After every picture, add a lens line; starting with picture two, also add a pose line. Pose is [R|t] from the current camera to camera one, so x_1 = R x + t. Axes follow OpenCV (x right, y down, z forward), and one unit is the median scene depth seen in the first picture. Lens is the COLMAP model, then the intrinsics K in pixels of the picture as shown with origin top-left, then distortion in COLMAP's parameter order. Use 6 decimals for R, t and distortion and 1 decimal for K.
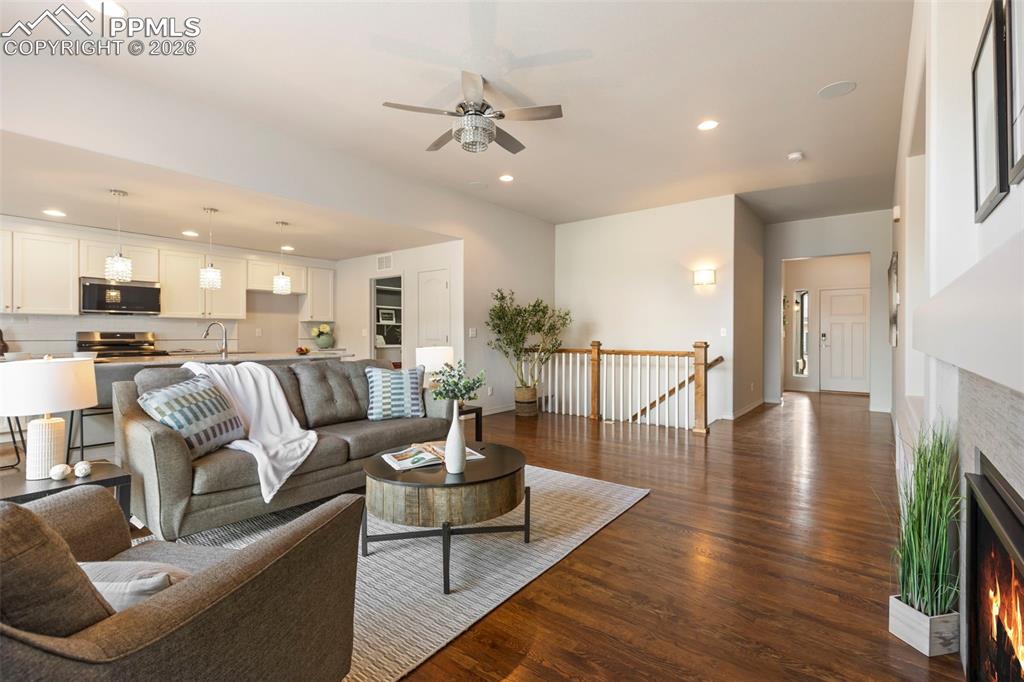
lens RADIAL K [[466.1, 0, 527.6], [0, 466.1, 337.1], [0, 0, 1]] dist [0.010670, -0.000909]
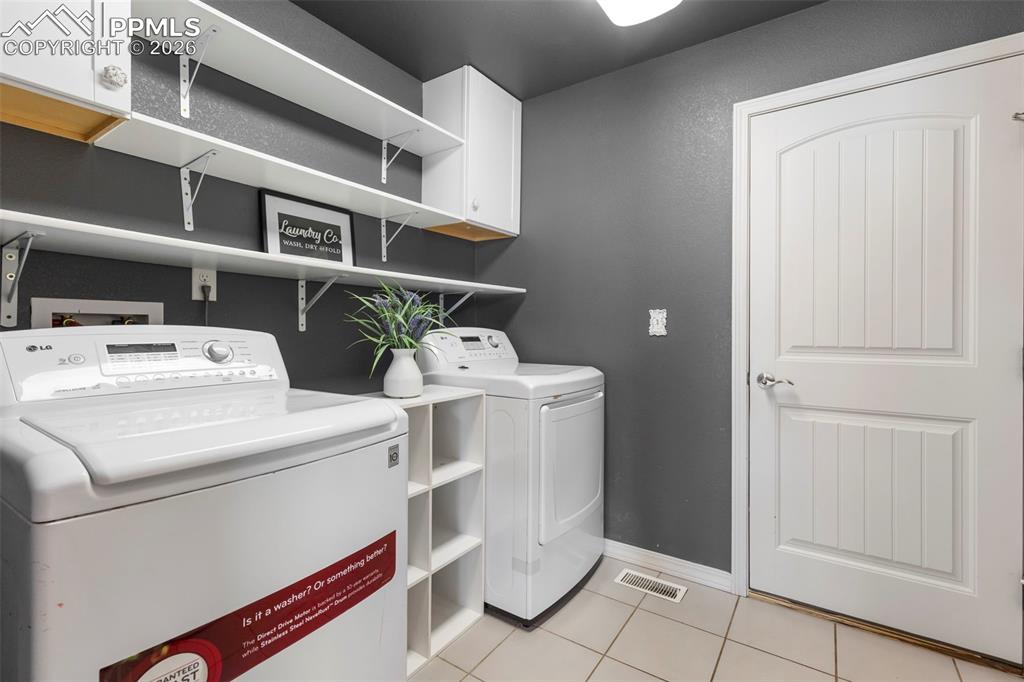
lens RADIAL K [[466.1, 0, 508.8], [0, 466.1, 333.9], [0, 0, 1]] dist [0.010670, -0.000909]
pose [[0.998484, -0.000693, 0.055042, -0.331893], [0.000408, 0.999986, 0.005187, -0.006741], [-0.055044, -0.005156, 0.998471, 1.157606]]
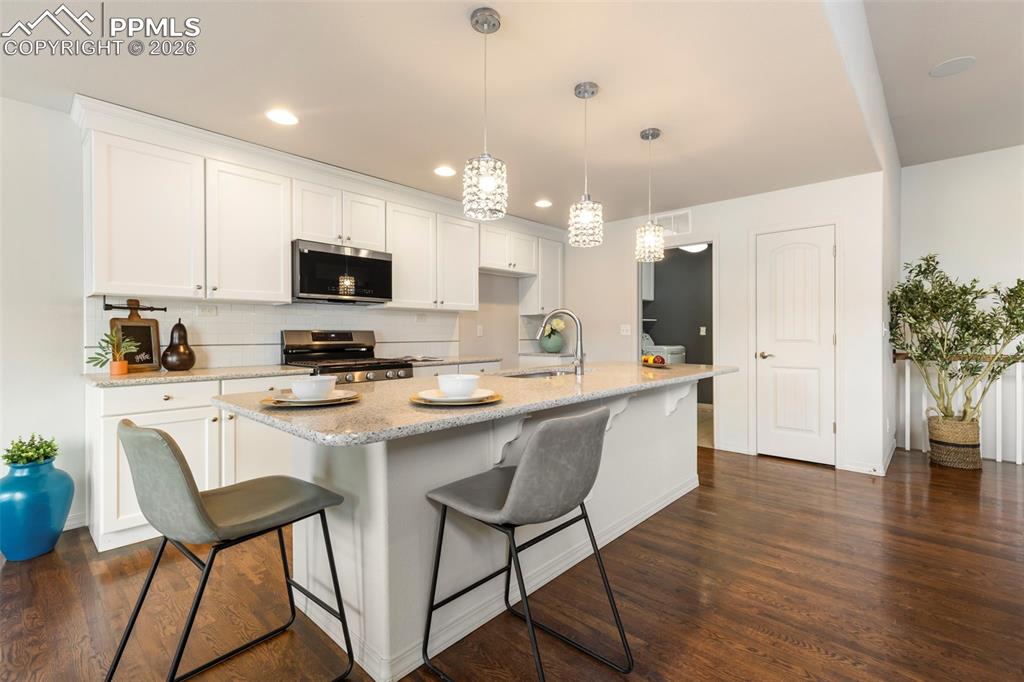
lens RADIAL K [[466.1, 0, 525.2], [0, 466.1, 337.6], [0, 0, 1]] dist [0.010670, -0.000909]
pose [[0.997399, -0.001970, -0.072050, -0.542020], [0.002237, 0.999991, 0.003634, -0.002581], [0.072042, -0.003786, 0.997394, 0.371686]]
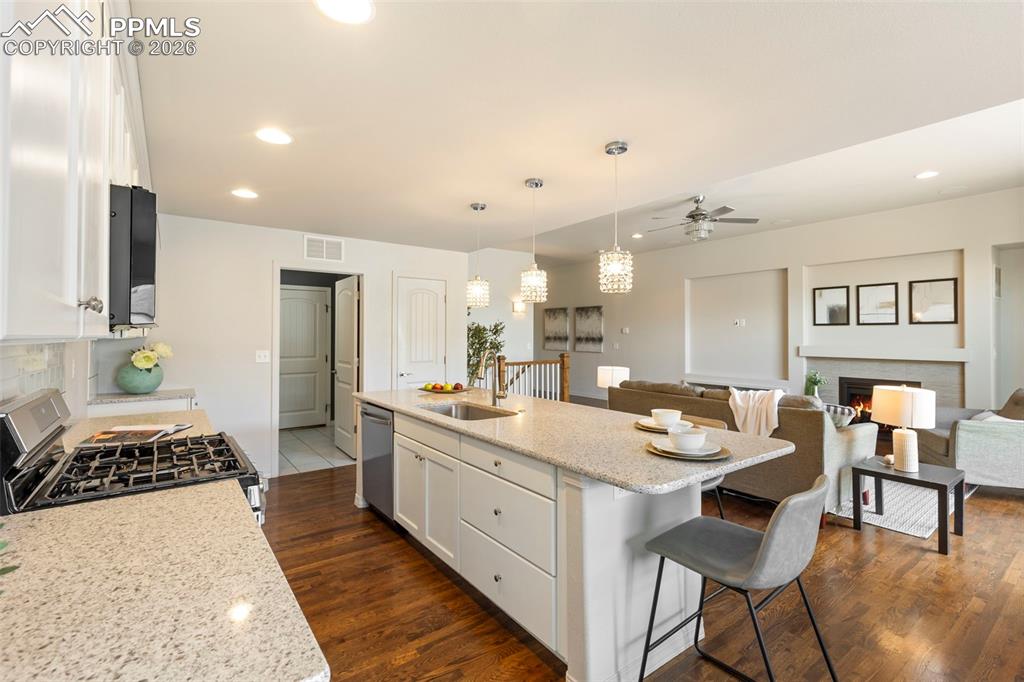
lens RADIAL K [[466.1, 0, 521.4], [0, 466.1, 328.8], [0, 0, 1]] dist [0.010670, -0.000909]
pose [[0.256399, 0.013959, 0.966470, -1.008101], [0.003715, 0.999874, -0.015427, -0.041891], [-0.966564, 0.007546, 0.256314, 0.651744]]
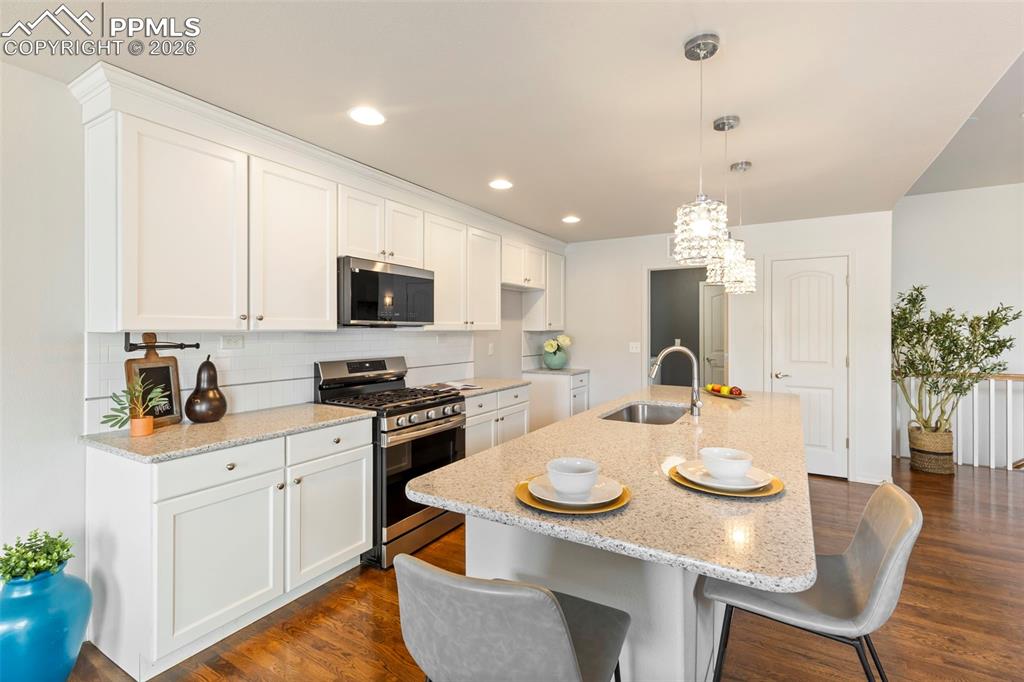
lens RADIAL K [[466.1, 0, 524.6], [0, 466.1, 332.6], [0, 0, 1]] dist [0.010670, -0.000909]
pose [[0.990485, -0.000733, 0.137619, -0.731774], [0.000568, 0.999999, 0.001241, -0.040255], [-0.137620, -0.001151, 0.990484, 0.416745]]
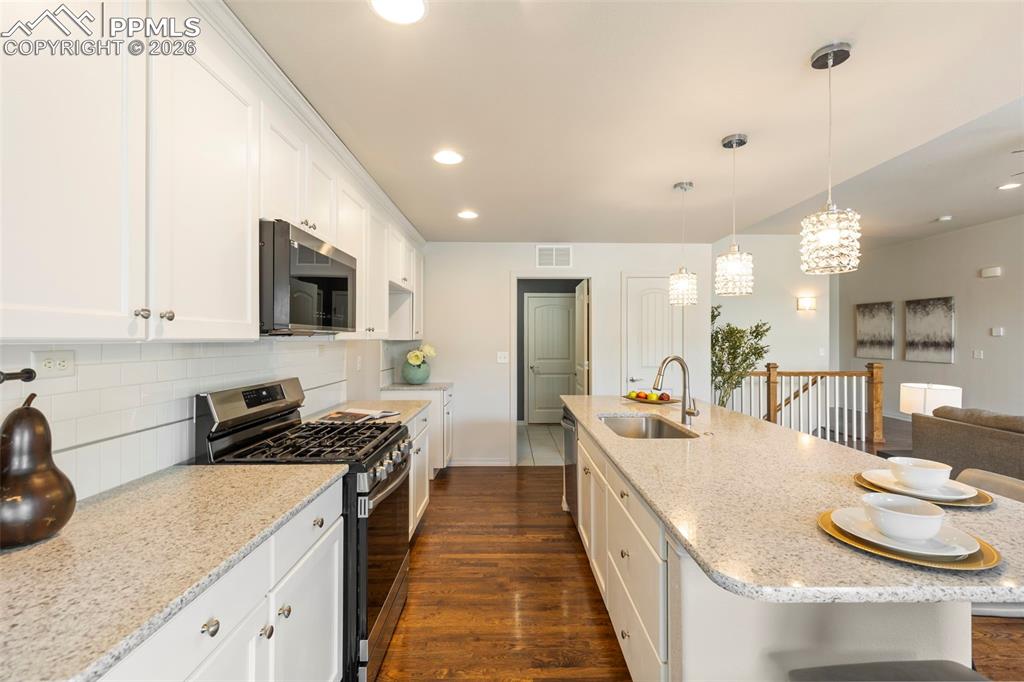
lens RADIAL K [[466.1, 0, 519.7], [0, 466.1, 337.3], [0, 0, 1]] dist [0.010670, -0.000909]
pose [[0.773489, 0.002701, 0.633805, -0.905337], [0.002231, 0.999973, -0.006984, -0.041125], [-0.633806, 0.006816, 0.773462, 0.578779]]
